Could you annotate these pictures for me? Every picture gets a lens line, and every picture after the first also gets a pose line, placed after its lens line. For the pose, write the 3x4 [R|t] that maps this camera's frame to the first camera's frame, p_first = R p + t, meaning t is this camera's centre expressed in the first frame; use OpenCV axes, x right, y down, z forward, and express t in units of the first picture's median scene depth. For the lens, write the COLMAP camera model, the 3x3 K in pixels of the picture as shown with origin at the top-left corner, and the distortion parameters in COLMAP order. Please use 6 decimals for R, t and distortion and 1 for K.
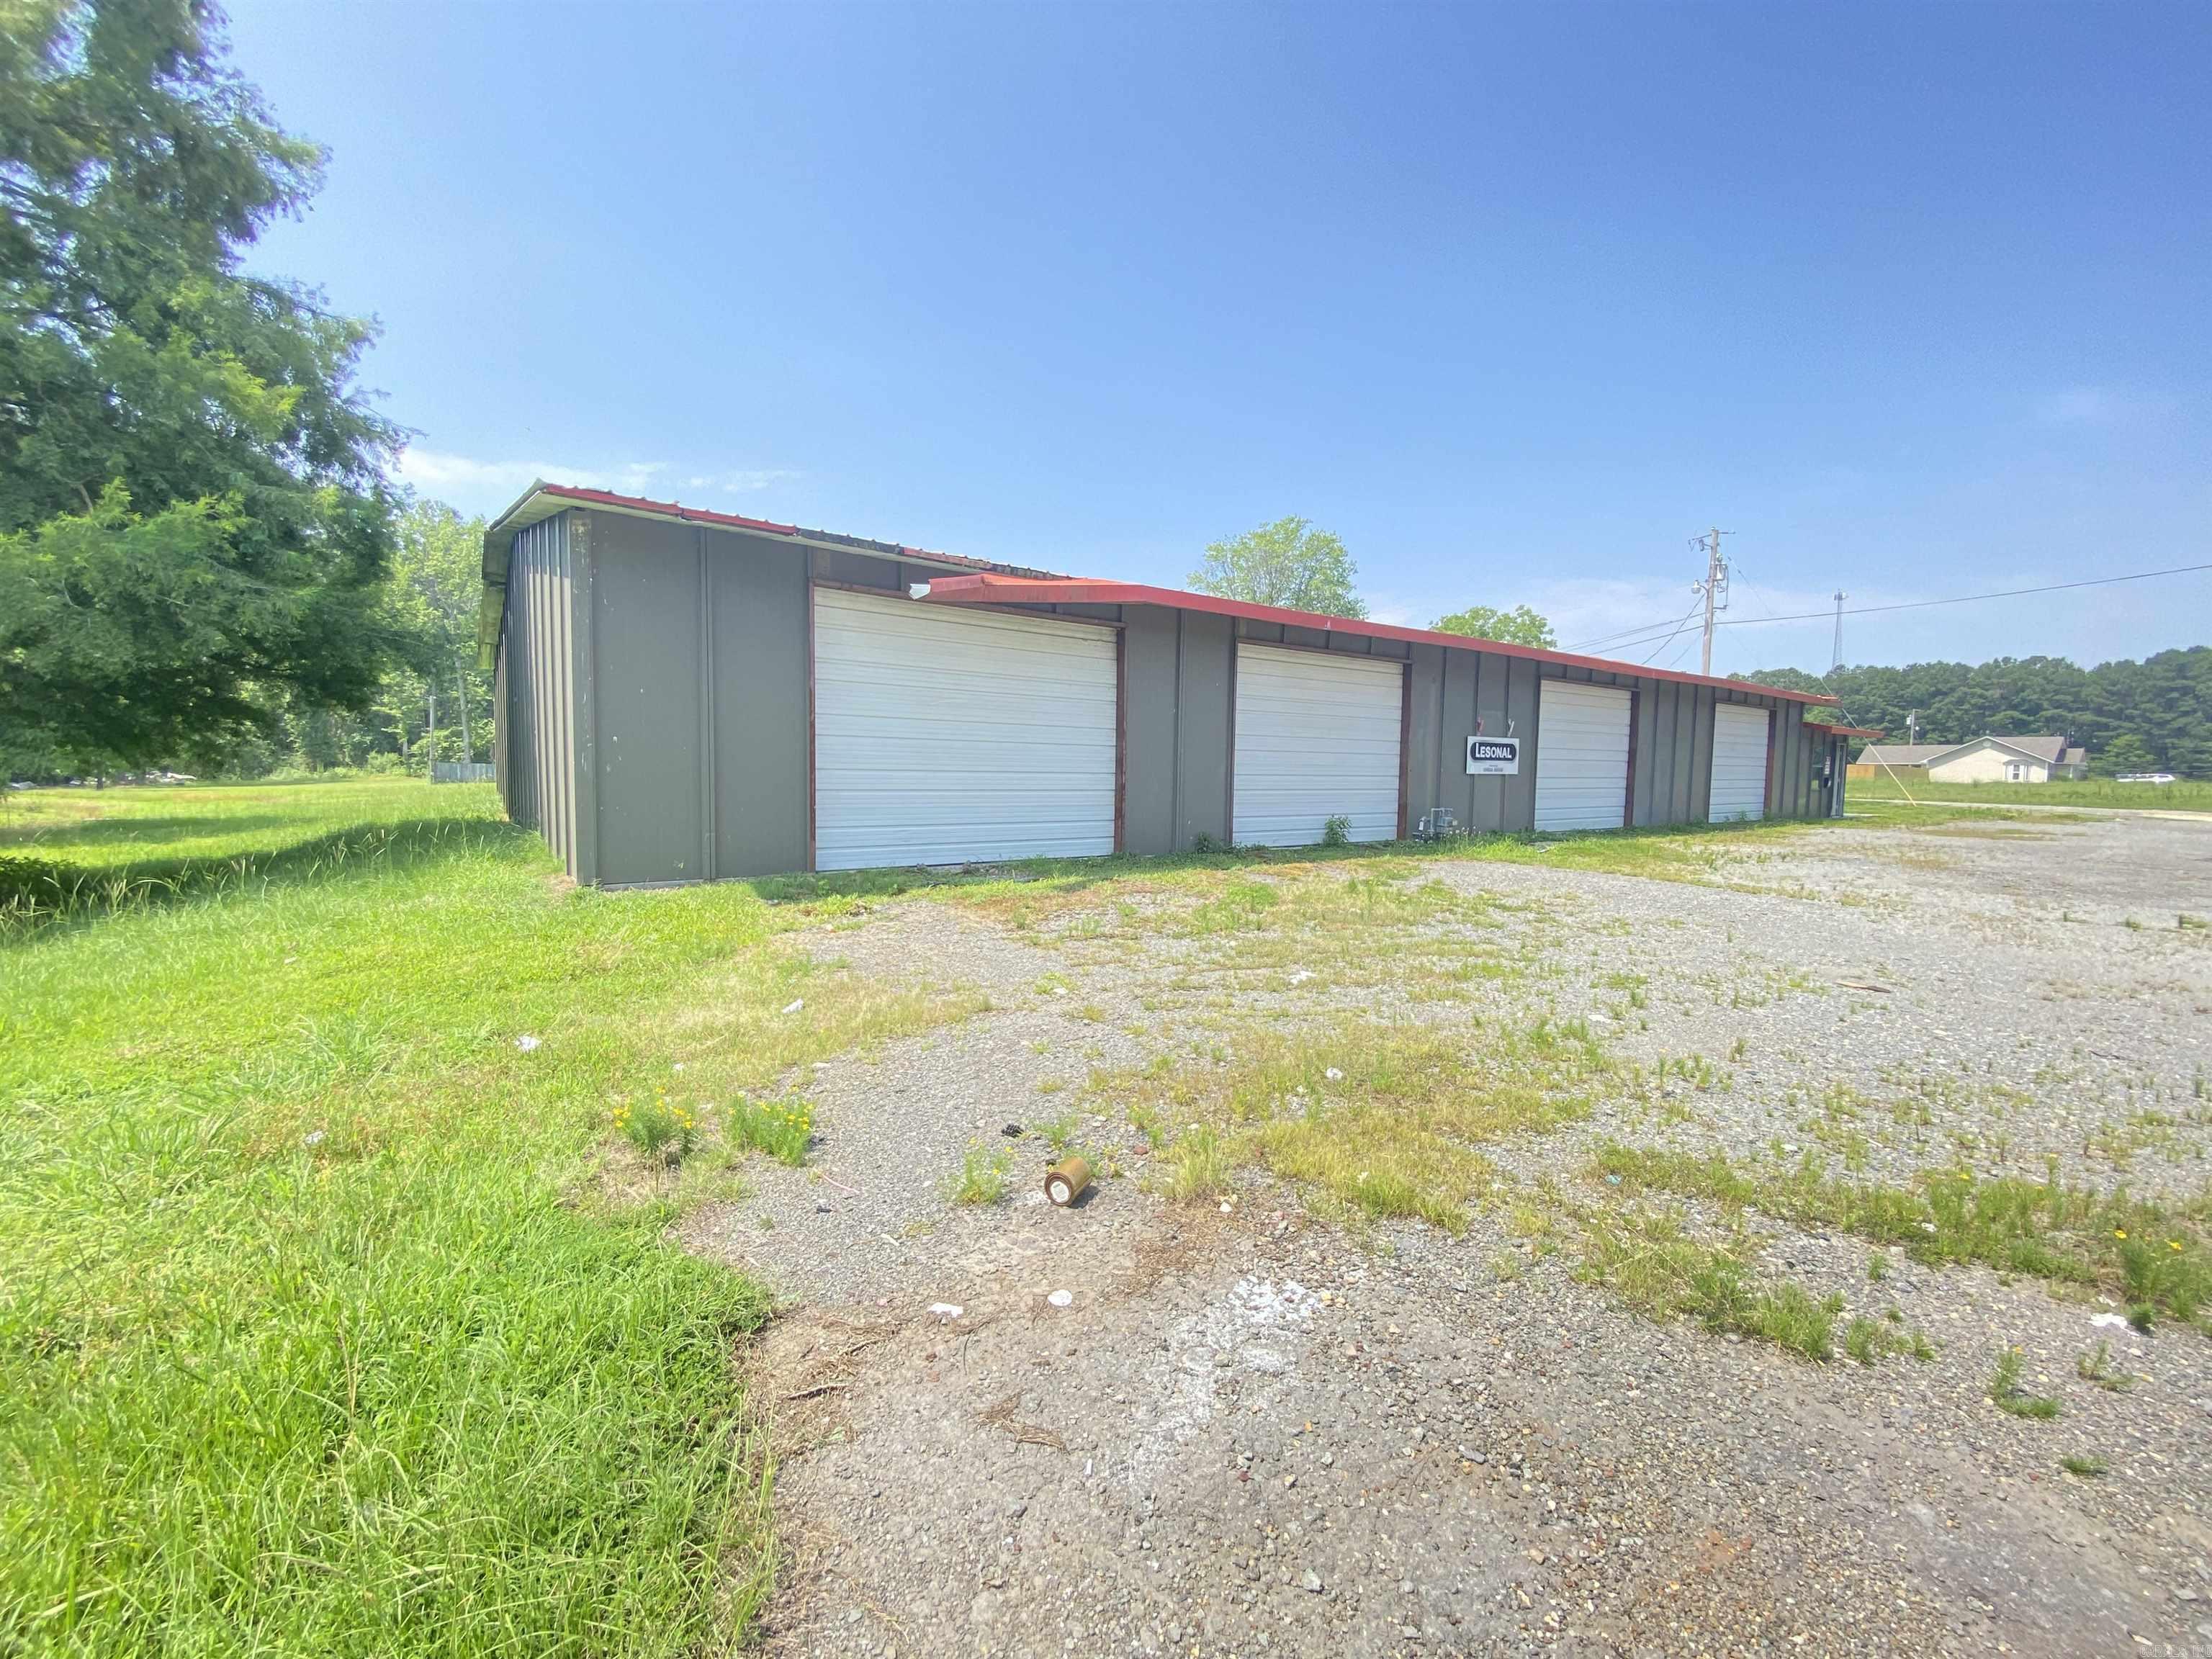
lens RADIAL K [[896.3, 0, 1097.9], [0, 896.3, 830.9], [0, 0, 1]] dist [-0.000927, -0.000328]
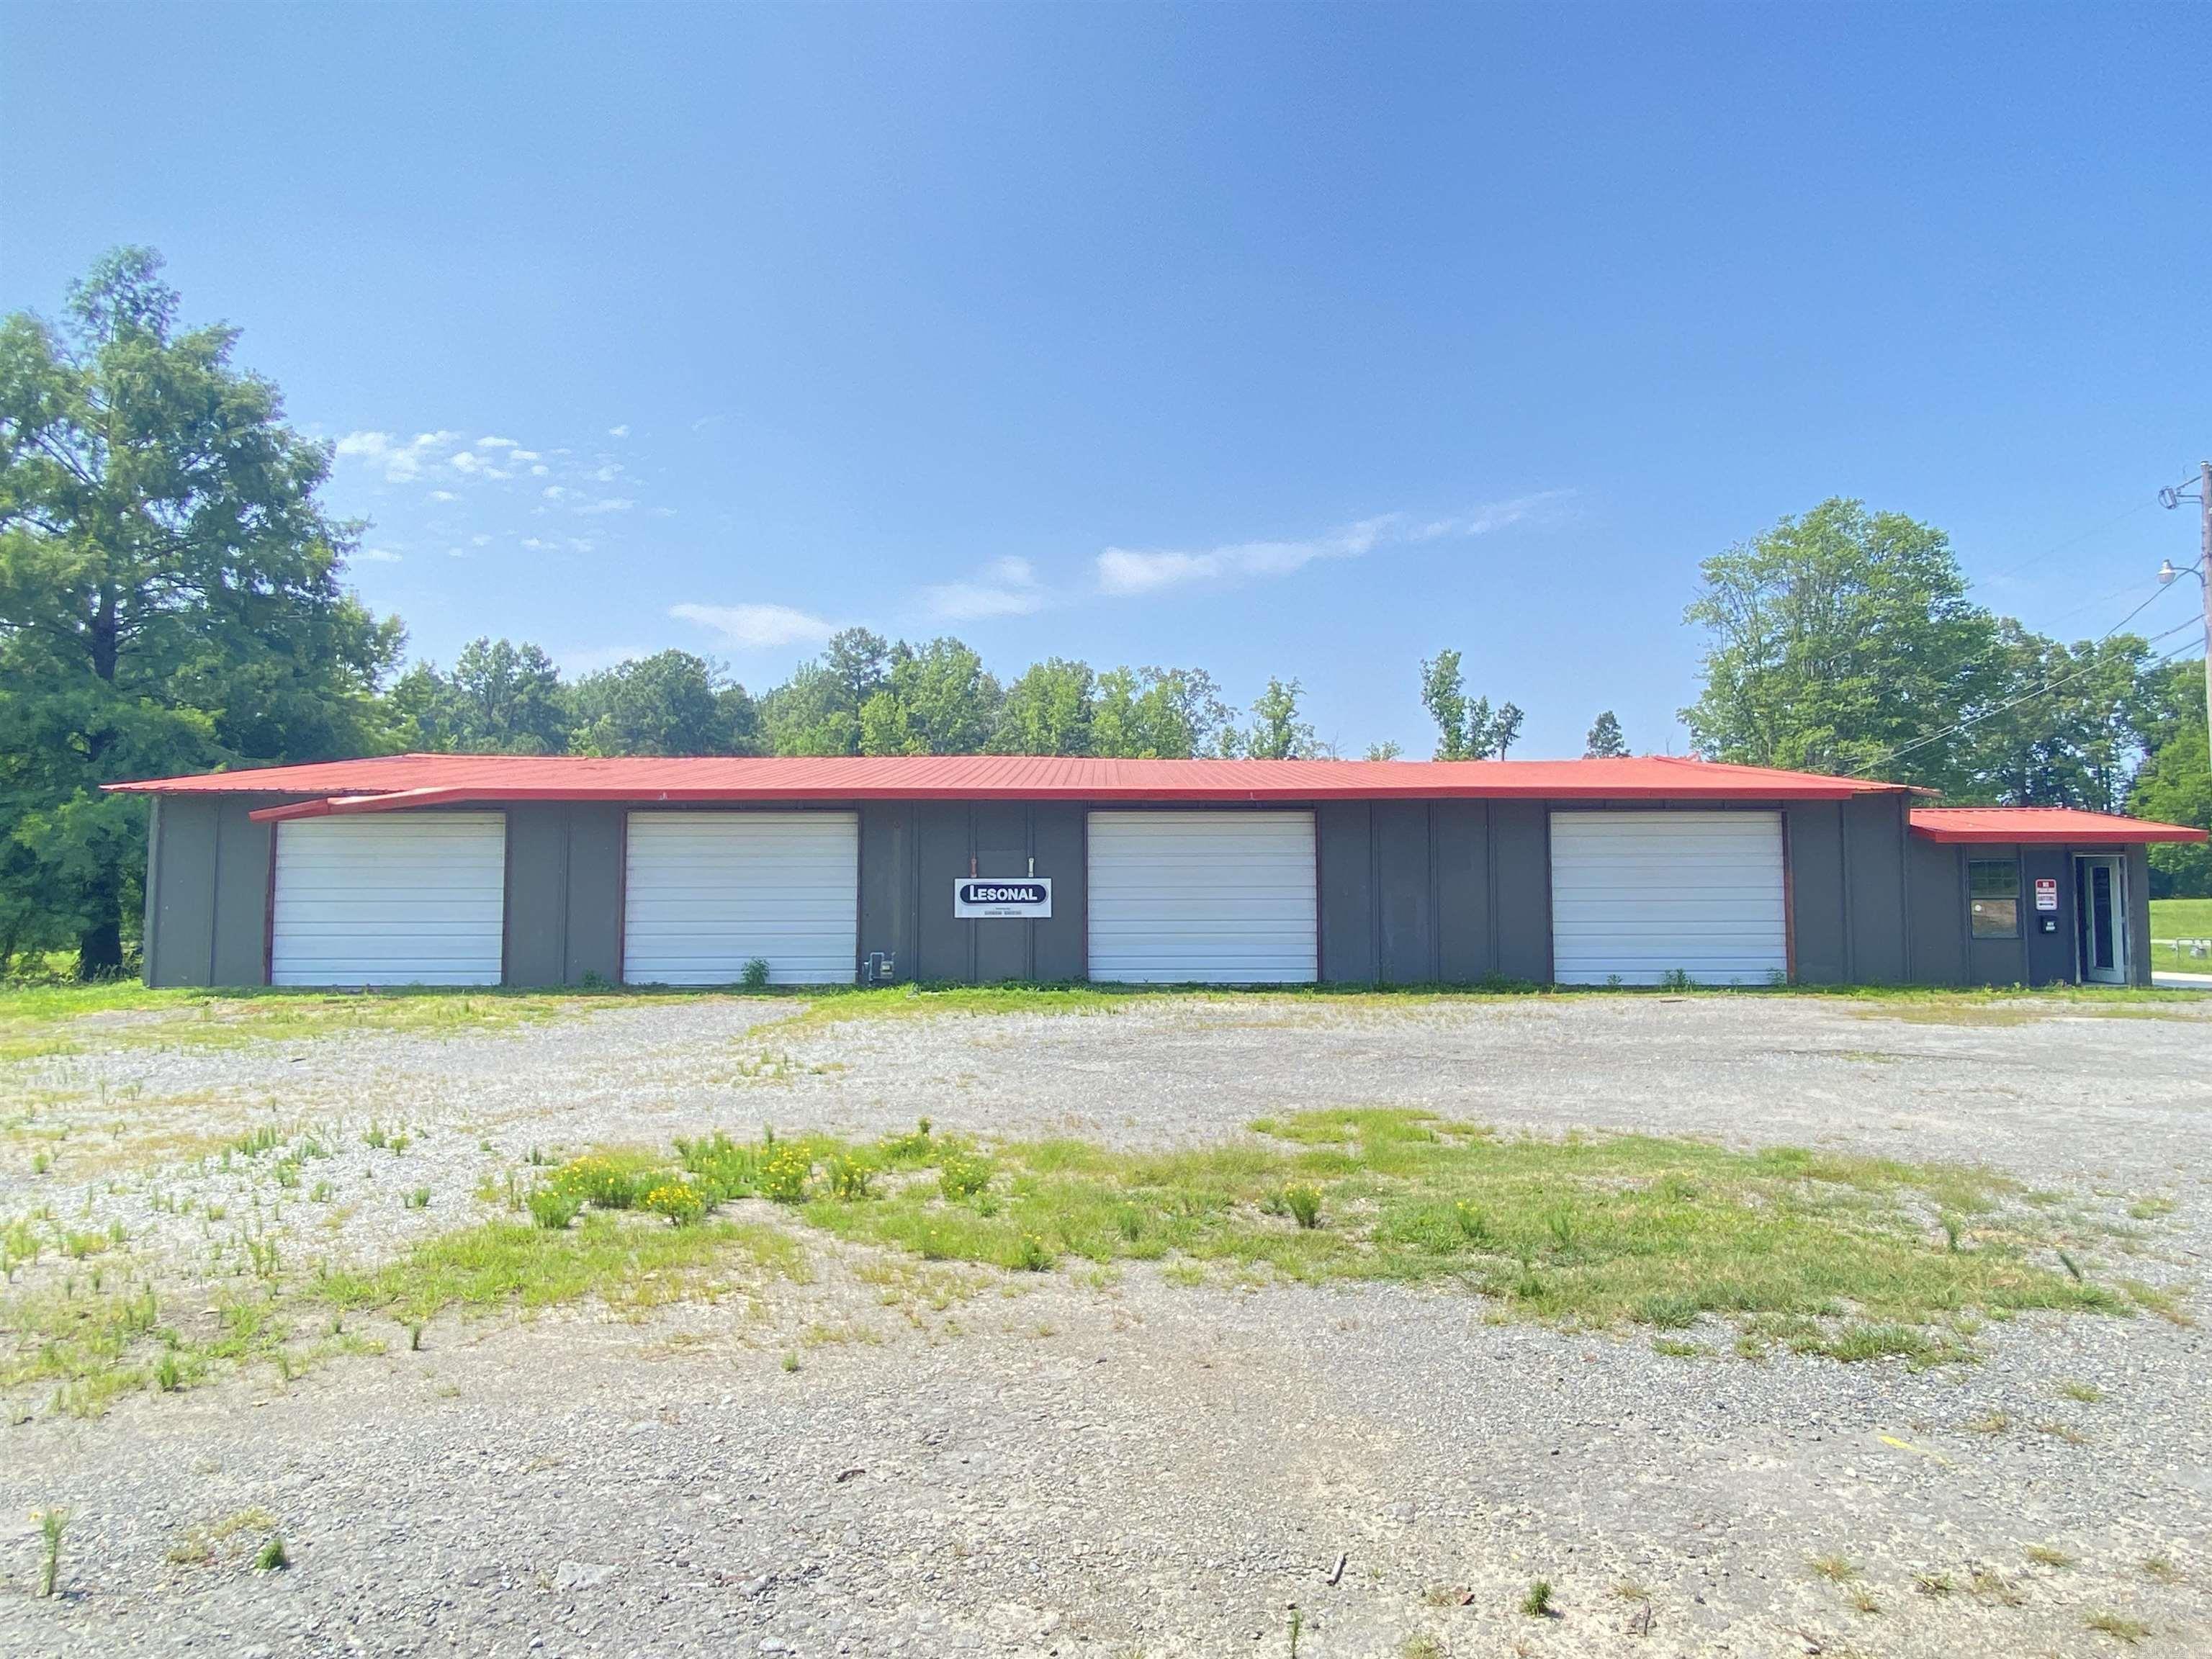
lens RADIAL K [[1304.5, 0, 1100.5], [0, 1304.5, 828.3], [0, 0, 1]] dist [-0.000351, -0.001618]
pose [[0.809418, -0.052210, -0.584907, 1.354501], [-0.026498, 0.991778, -0.125197, 0.014509], [0.586634, 0.116836, 0.801380, -0.069712]]
